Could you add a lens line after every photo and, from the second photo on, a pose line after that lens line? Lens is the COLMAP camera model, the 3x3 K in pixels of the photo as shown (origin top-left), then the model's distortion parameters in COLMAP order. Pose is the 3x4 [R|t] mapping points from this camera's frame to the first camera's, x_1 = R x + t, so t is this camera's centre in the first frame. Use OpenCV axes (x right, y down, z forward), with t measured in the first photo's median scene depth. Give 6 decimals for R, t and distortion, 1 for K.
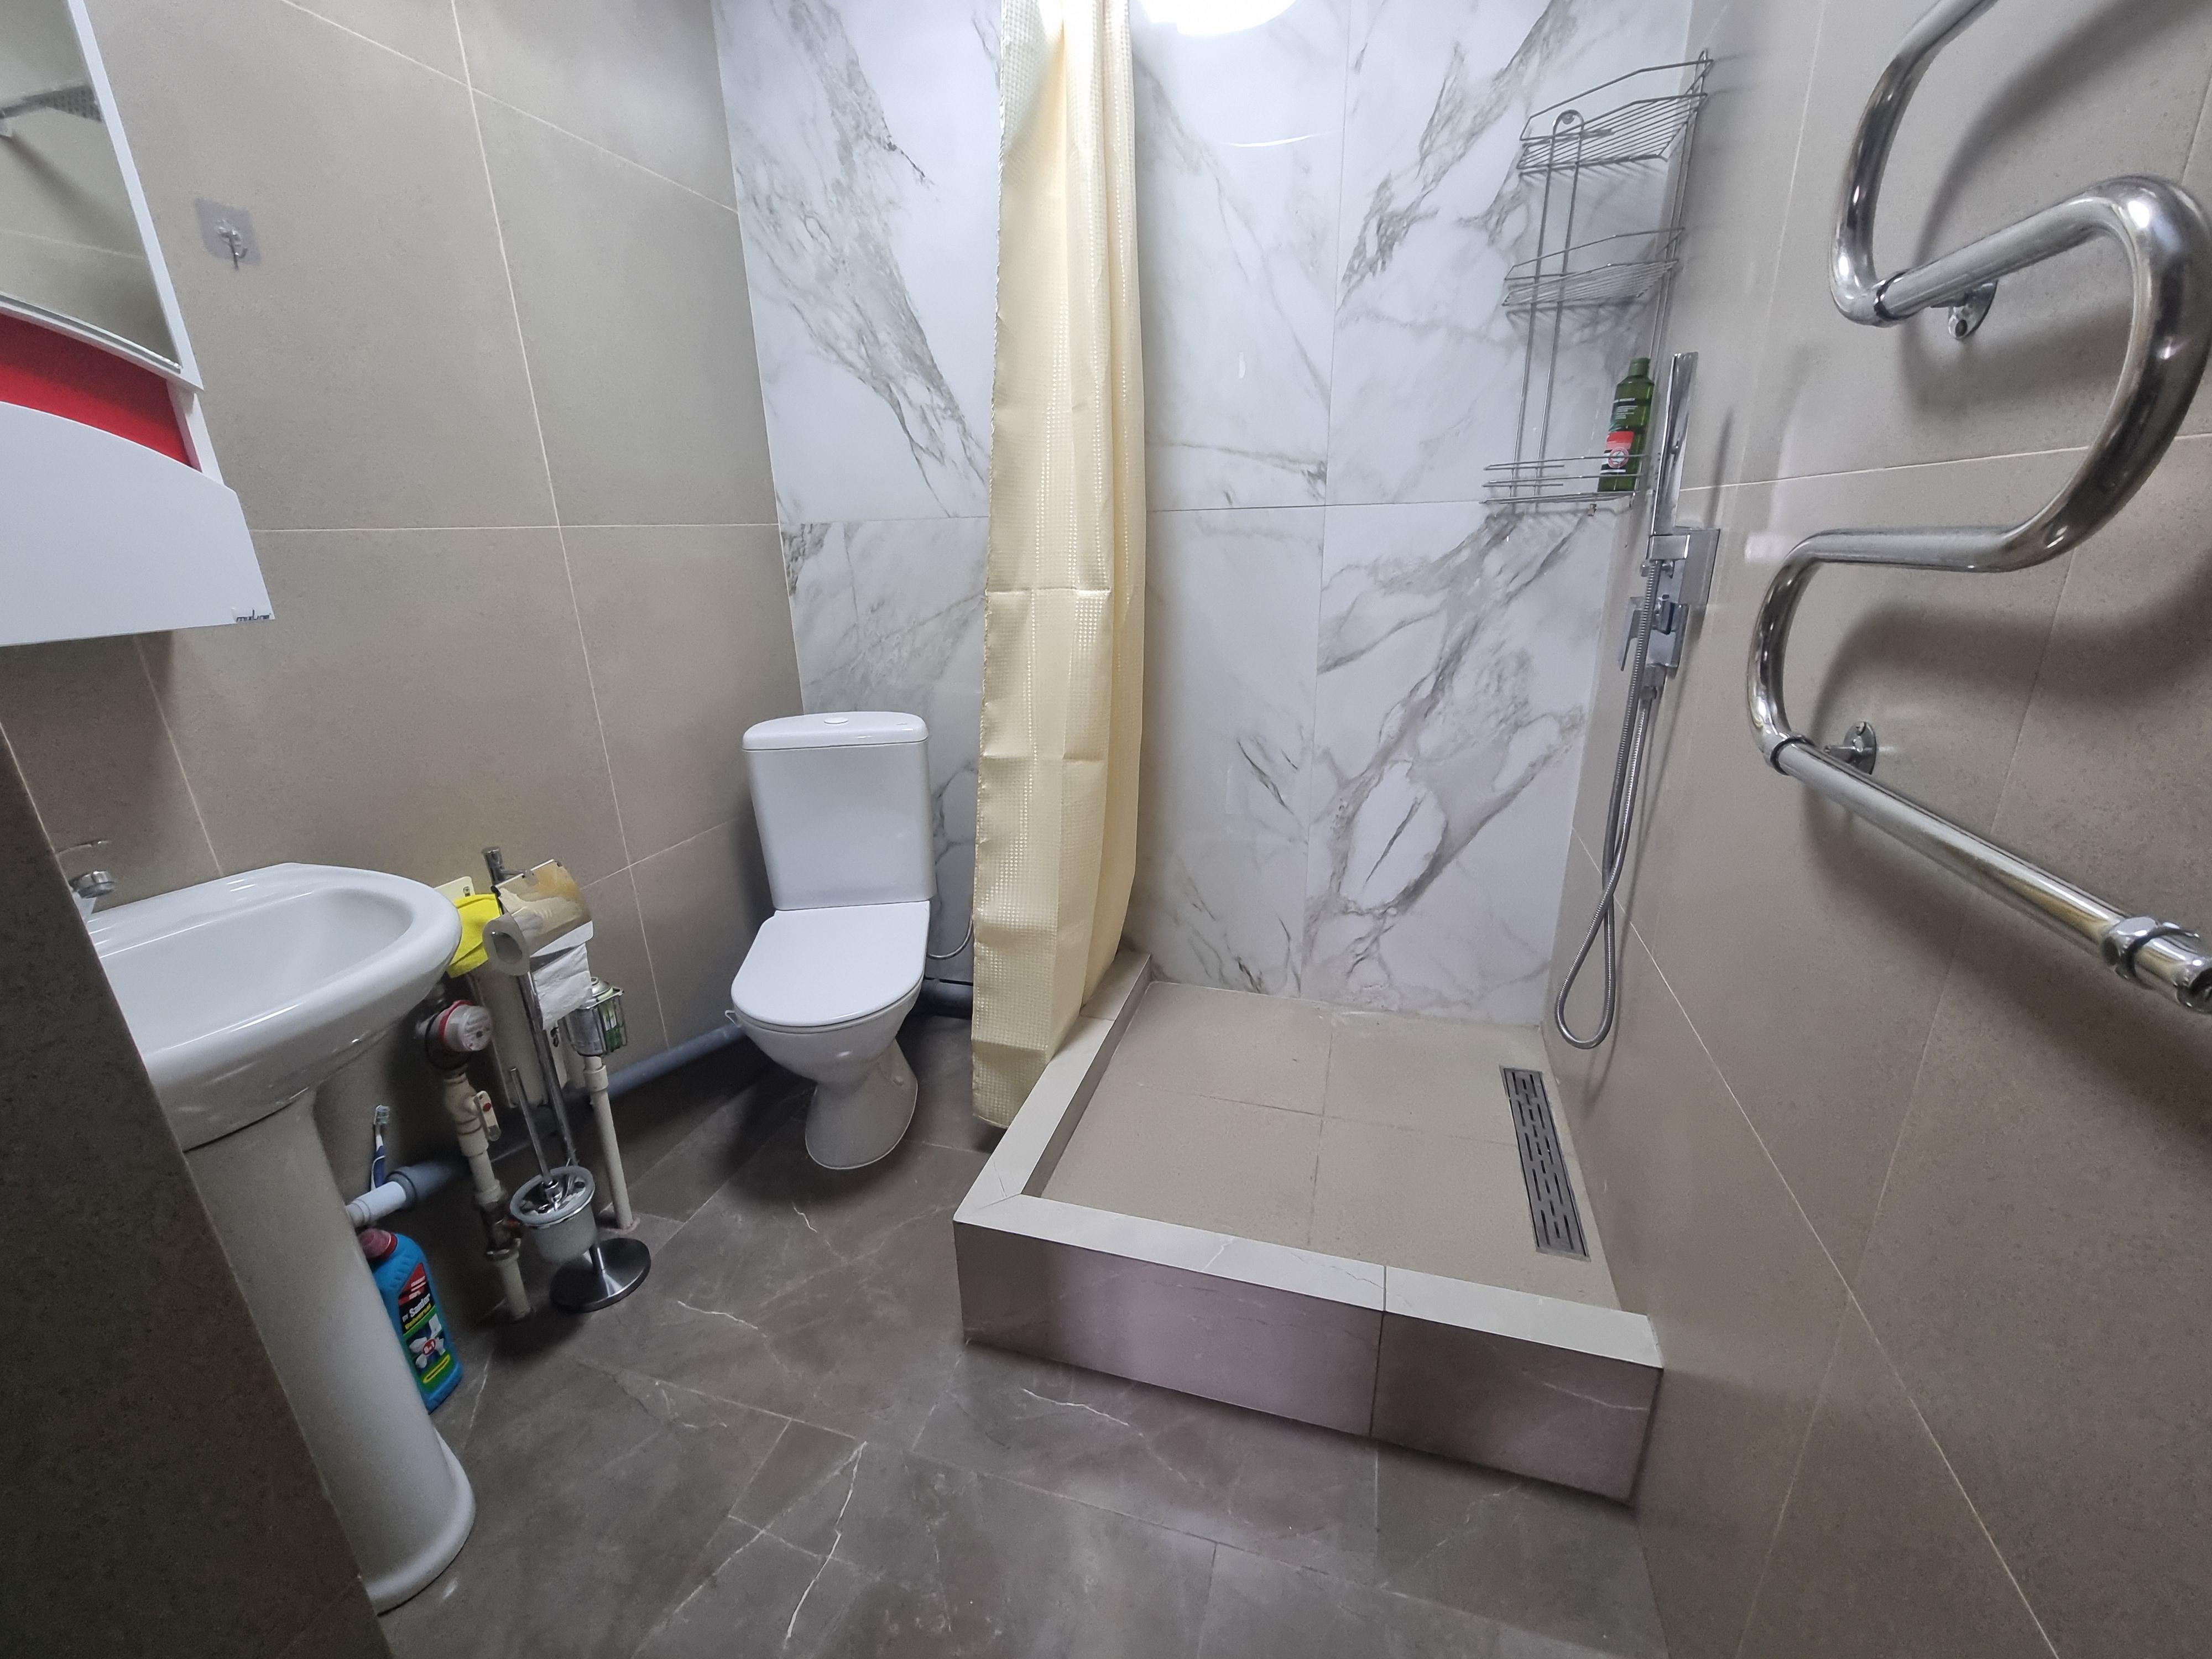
lens RADIAL K [[925.9, 0, 1103.7], [0, 925.9, 843.0], [0, 0, 1]] dist [-0.004526, -0.000013]
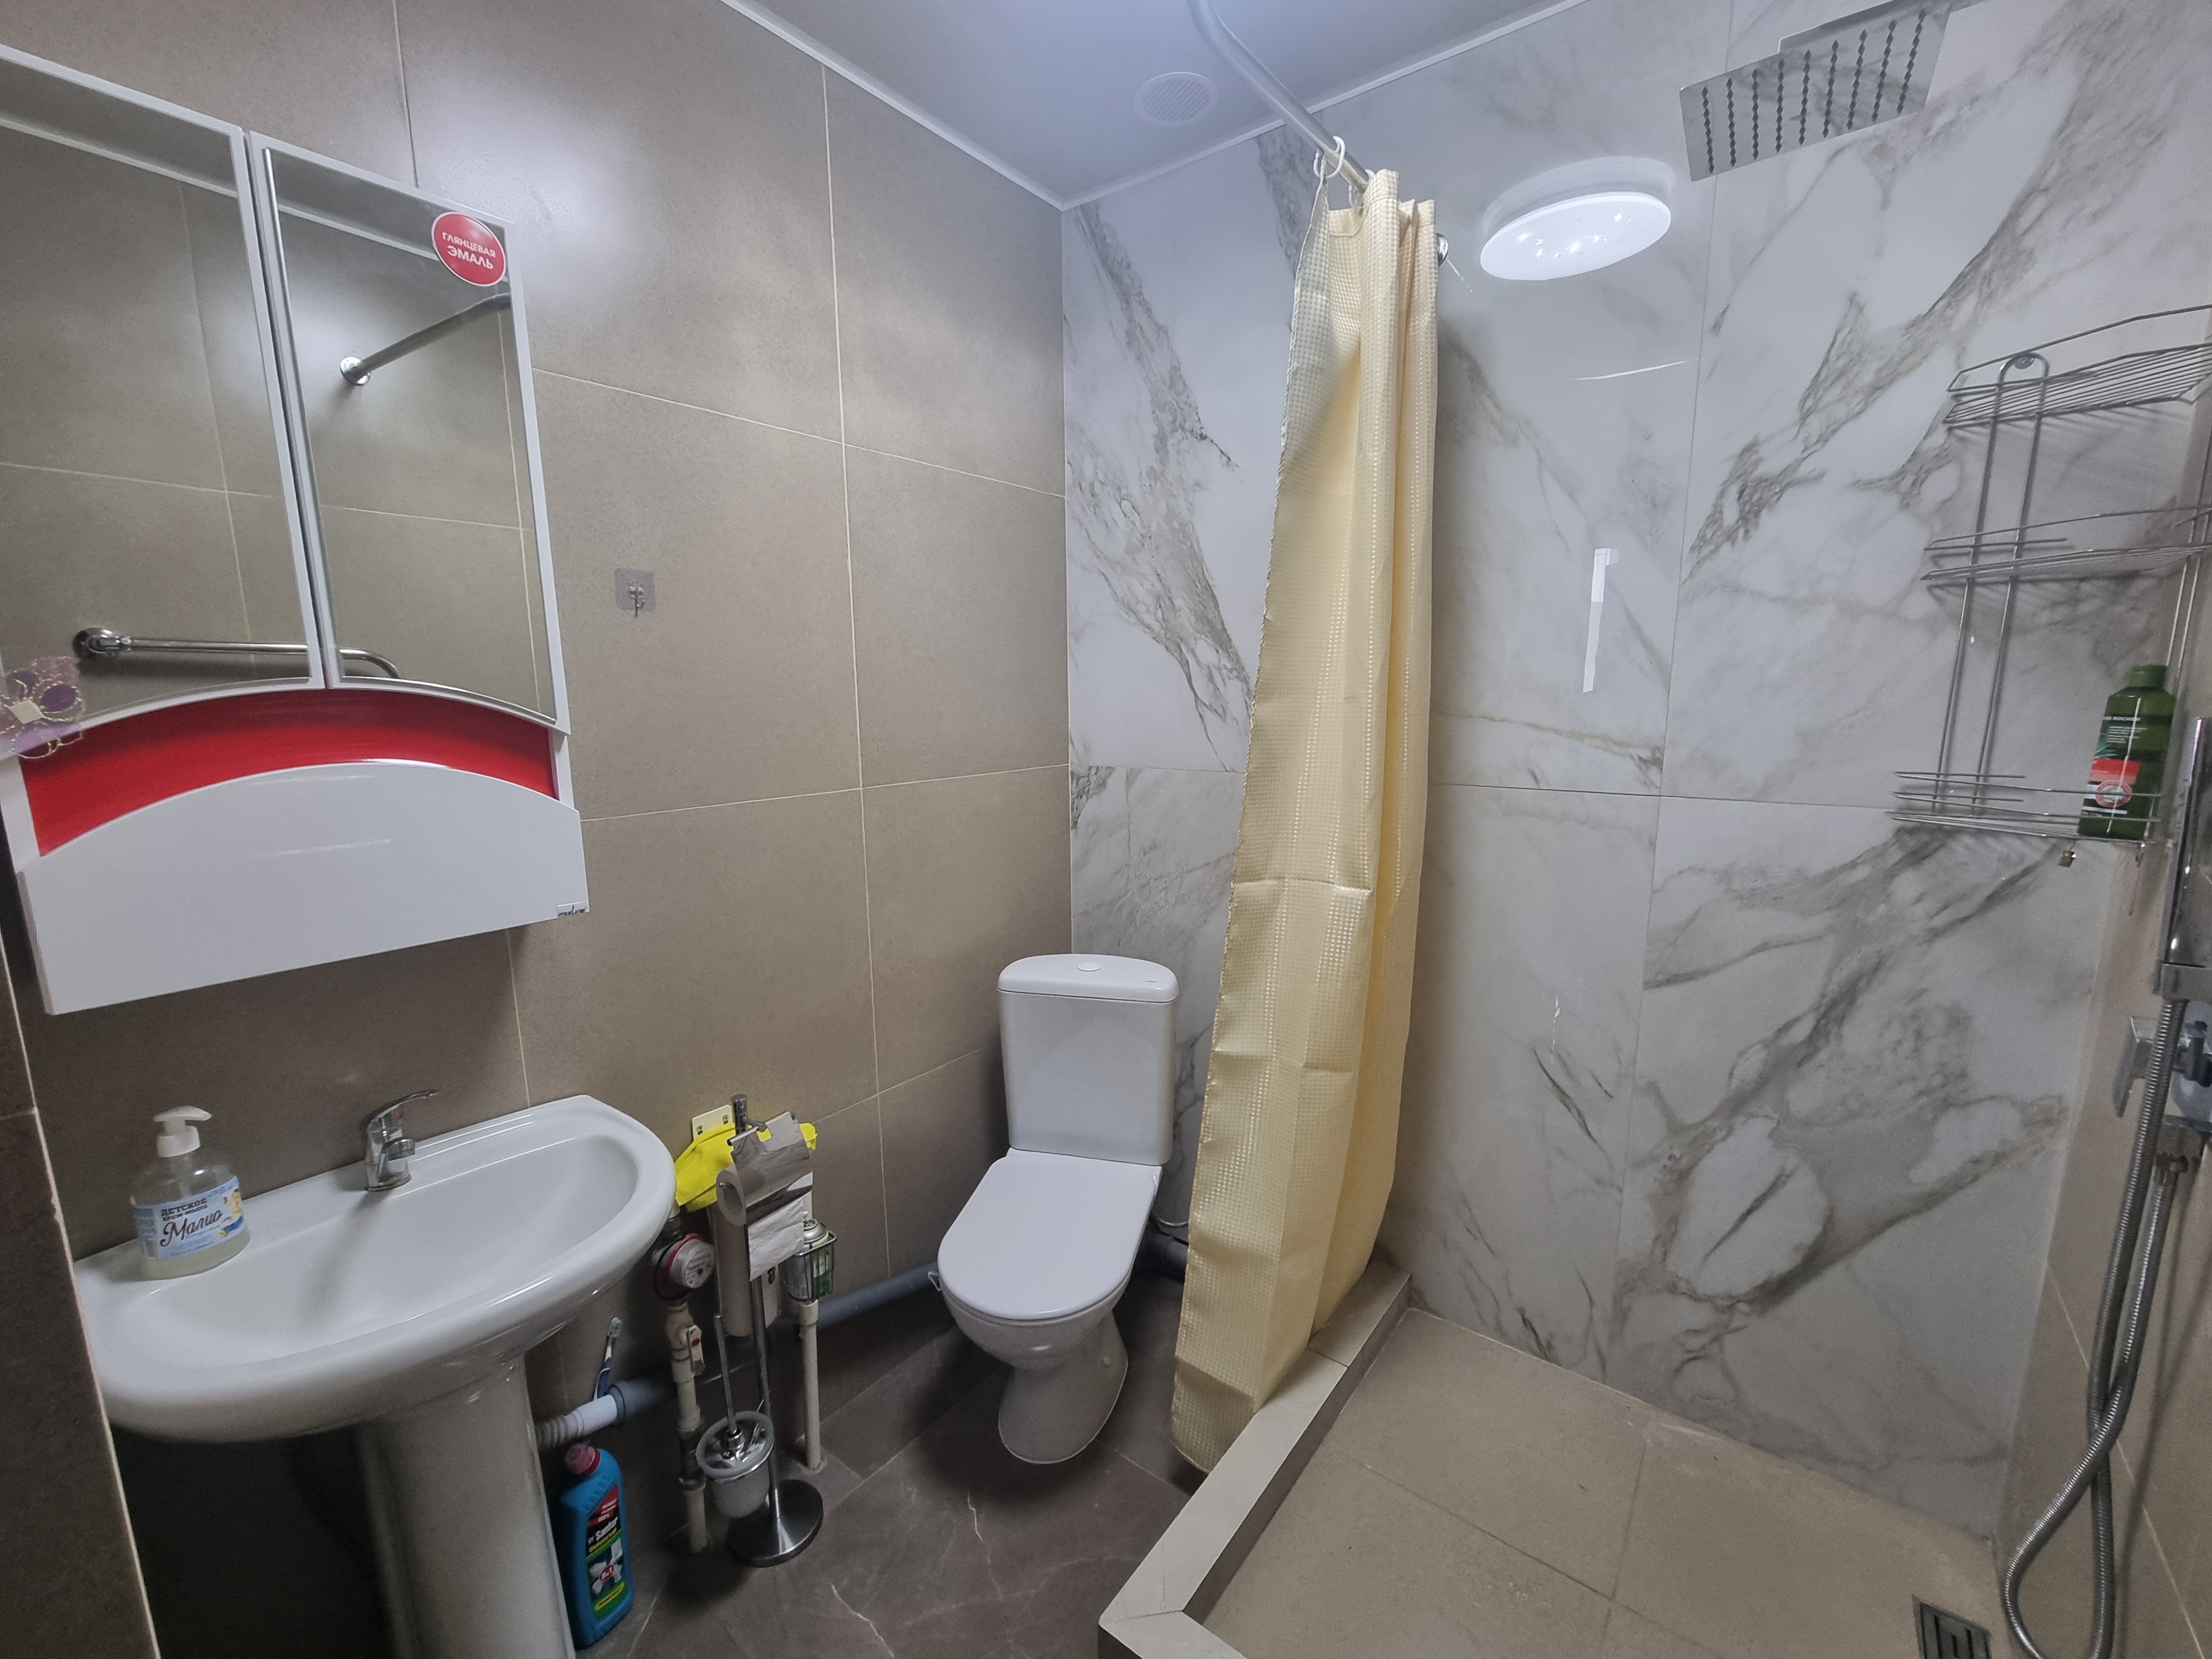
lens RADIAL K [[925.9, 0, 1093.4], [0, 925.9, 835.8], [0, 0, 1]] dist [-0.004526, -0.000013]
pose [[0.931235, 0.076038, -0.356398, 0.072925], [-0.131834, 0.982043, -0.134950, -0.171954], [0.339737, 0.172655, 0.924537, 0.072710]]
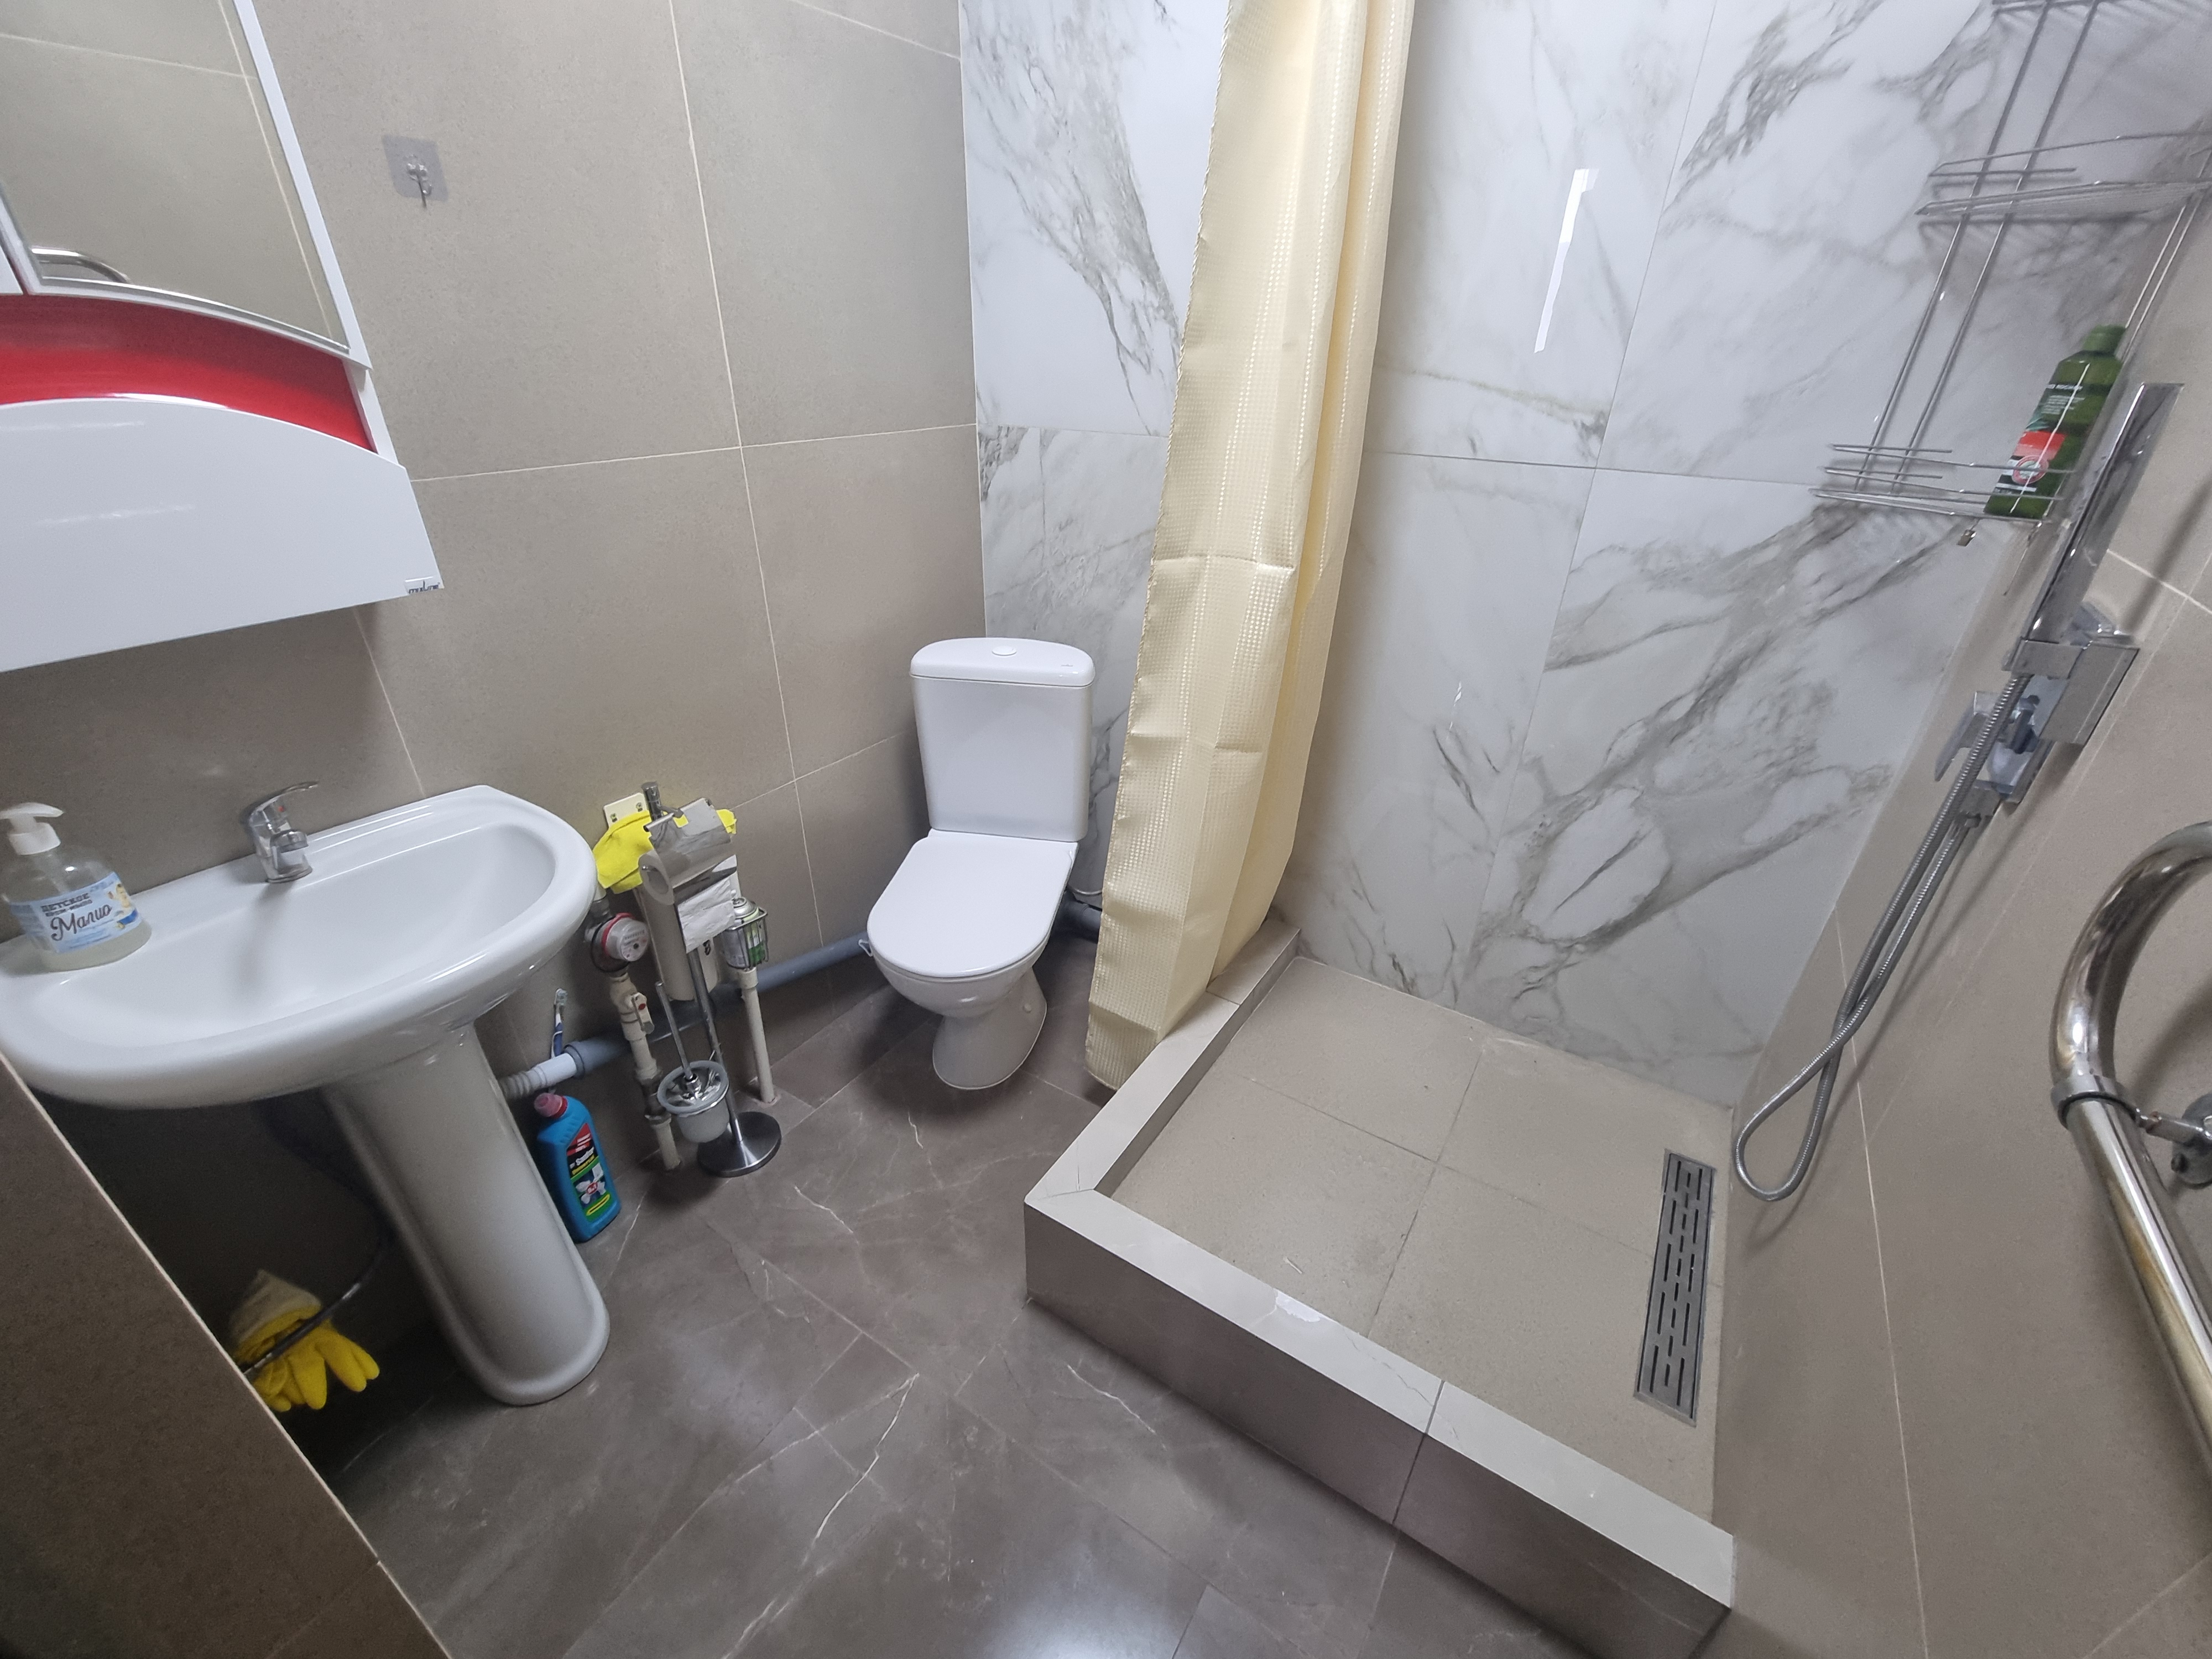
lens RADIAL K [[925.9, 0, 1095.5], [0, 925.9, 847.3], [0, 0, 1]] dist [-0.004526, -0.000013]
pose [[0.958817, 0.171793, -0.226180, 0.070512], [-0.128545, 0.972585, 0.193790, -0.166202], [0.253271, -0.156735, 0.954614, 0.085699]]
